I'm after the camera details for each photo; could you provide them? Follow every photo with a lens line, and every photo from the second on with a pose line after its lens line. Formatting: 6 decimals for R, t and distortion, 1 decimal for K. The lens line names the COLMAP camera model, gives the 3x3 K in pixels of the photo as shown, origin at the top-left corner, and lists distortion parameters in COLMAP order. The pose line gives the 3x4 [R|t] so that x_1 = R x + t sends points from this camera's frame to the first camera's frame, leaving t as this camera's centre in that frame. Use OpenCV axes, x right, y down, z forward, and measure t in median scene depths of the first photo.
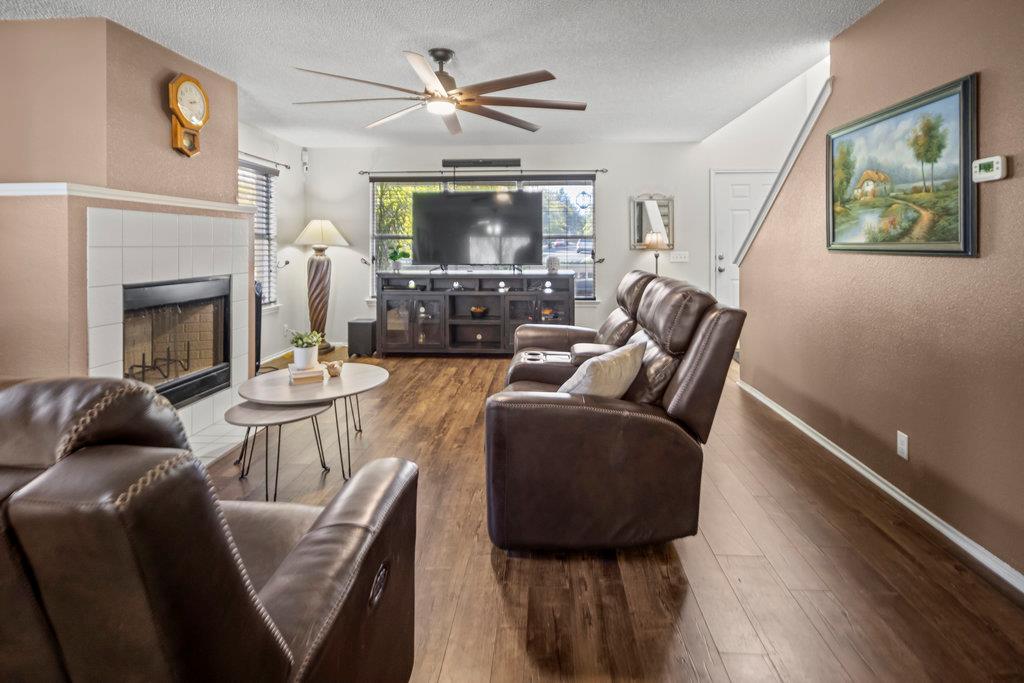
lens RADIAL K [[512.9, 0, 516.1], [0, 512.9, 259.6], [0, 0, 1]] dist [0.000664, -0.000543]
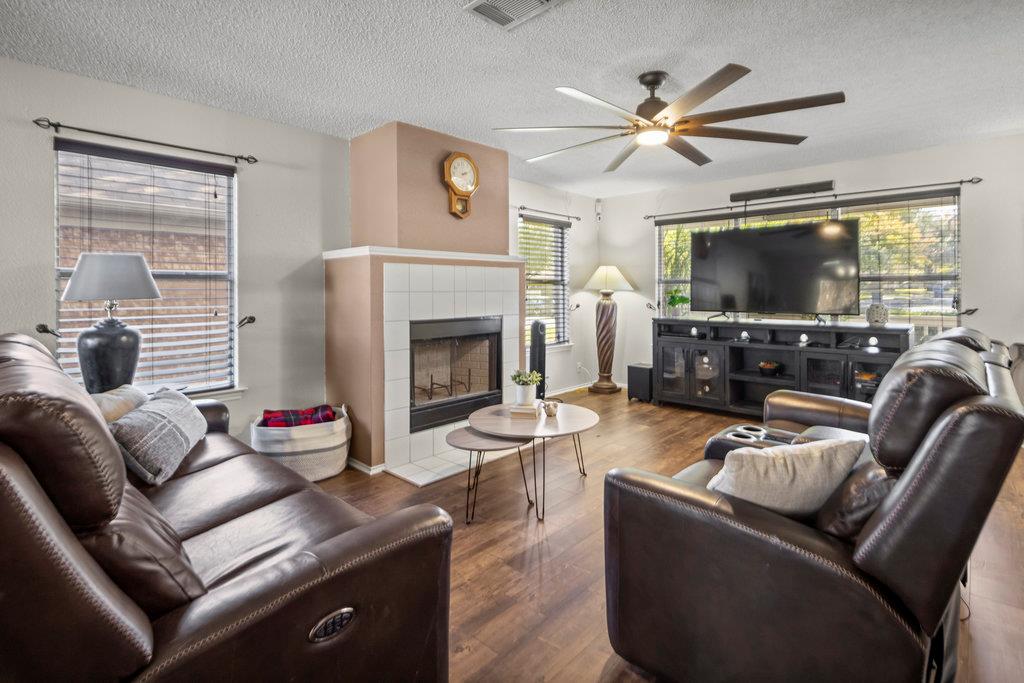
lens RADIAL K [[496.3, 0, 516.0], [0, 496.3, 302.3], [0, 0, 1]] dist [0.000595, -0.000645]
pose [[0.764788, 0.014025, -0.644130, 0.137950], [-0.015603, 0.999873, 0.003244, -0.003366], [0.644093, 0.007569, 0.764909, 0.104435]]
